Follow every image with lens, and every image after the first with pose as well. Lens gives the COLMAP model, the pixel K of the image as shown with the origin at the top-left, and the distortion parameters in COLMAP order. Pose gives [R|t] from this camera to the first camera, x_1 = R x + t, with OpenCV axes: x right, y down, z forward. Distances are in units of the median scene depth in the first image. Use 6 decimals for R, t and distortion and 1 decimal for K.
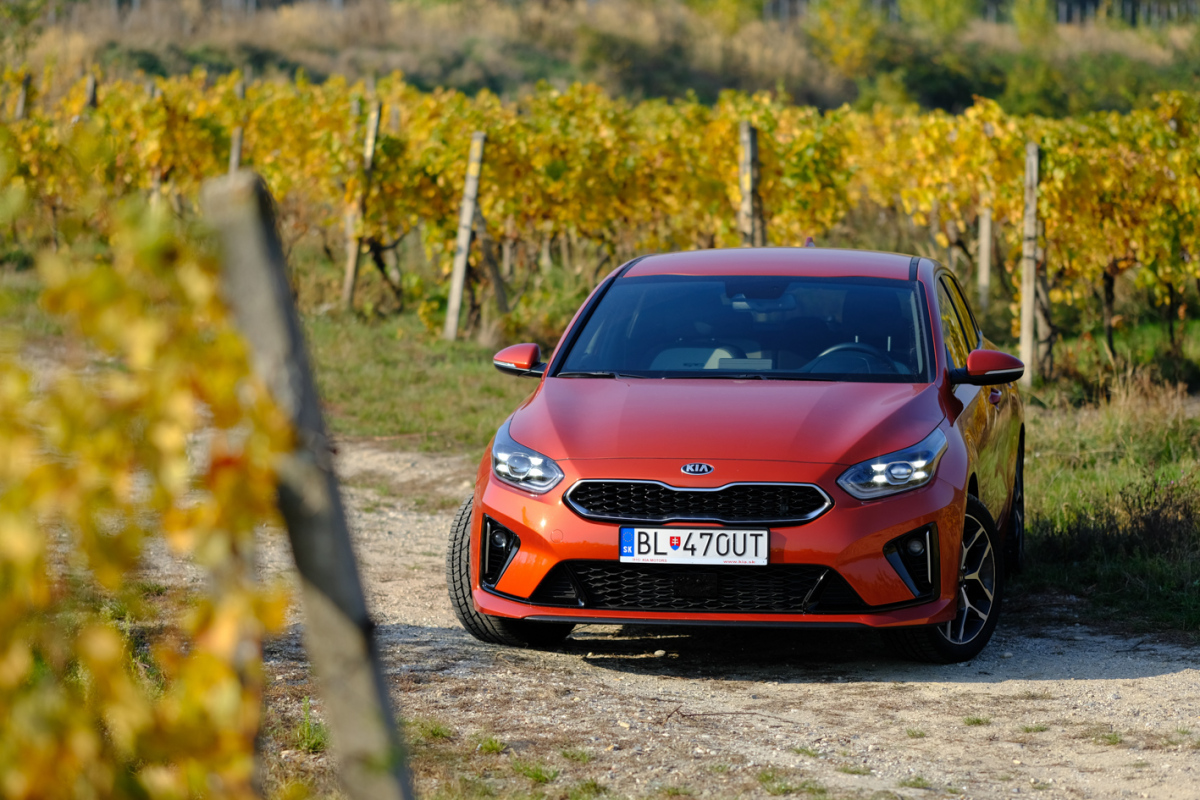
lens RADIAL K [[4600.0, 0, 618.6], [0, 4600.0, 393.3], [0, 0, 1]] dist [0.215468, 0.000000]
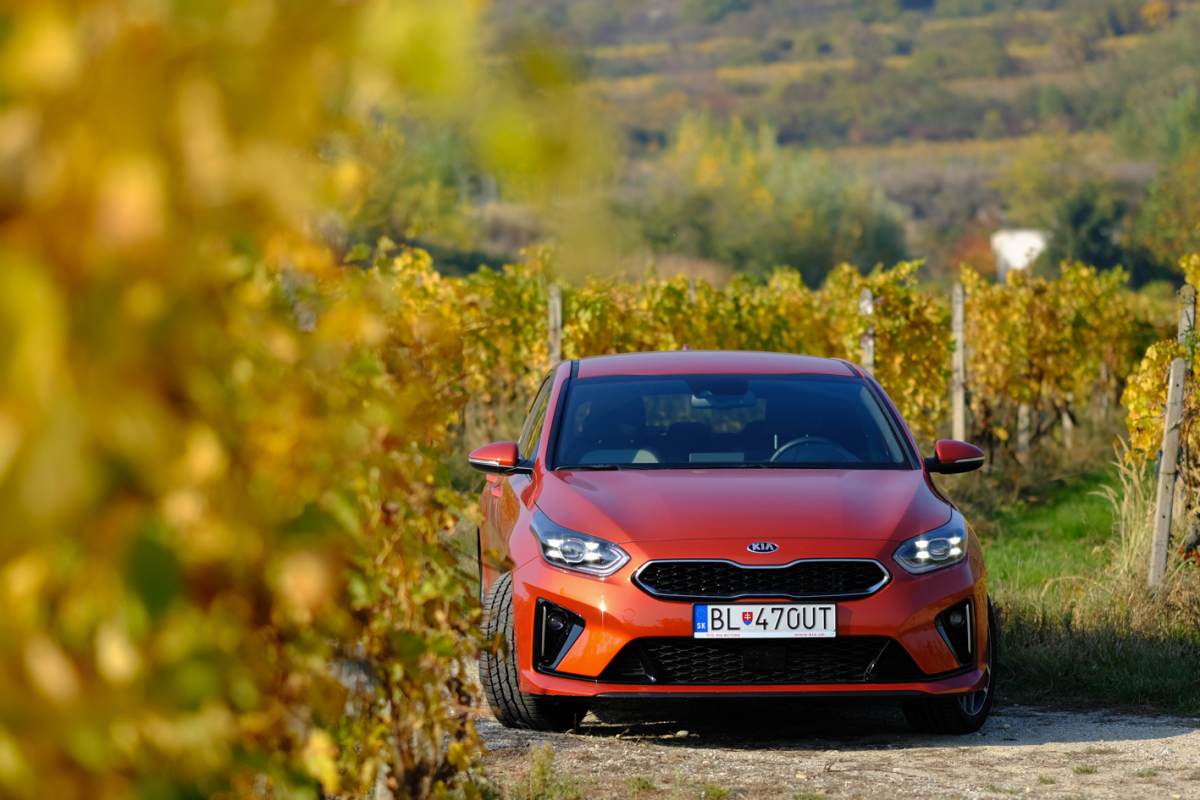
lens RADIAL K [[5148.2, 0, 568.8], [0, 5148.2, 405.2], [0, 0, 1]] dist [0.157737, 0.000000]
pose [[0.976988, -0.012009, 0.212958, -0.272661], [0.021072, 0.998964, -0.040341, 0.030168], [-0.212253, 0.043900, 0.976228, -0.134035]]
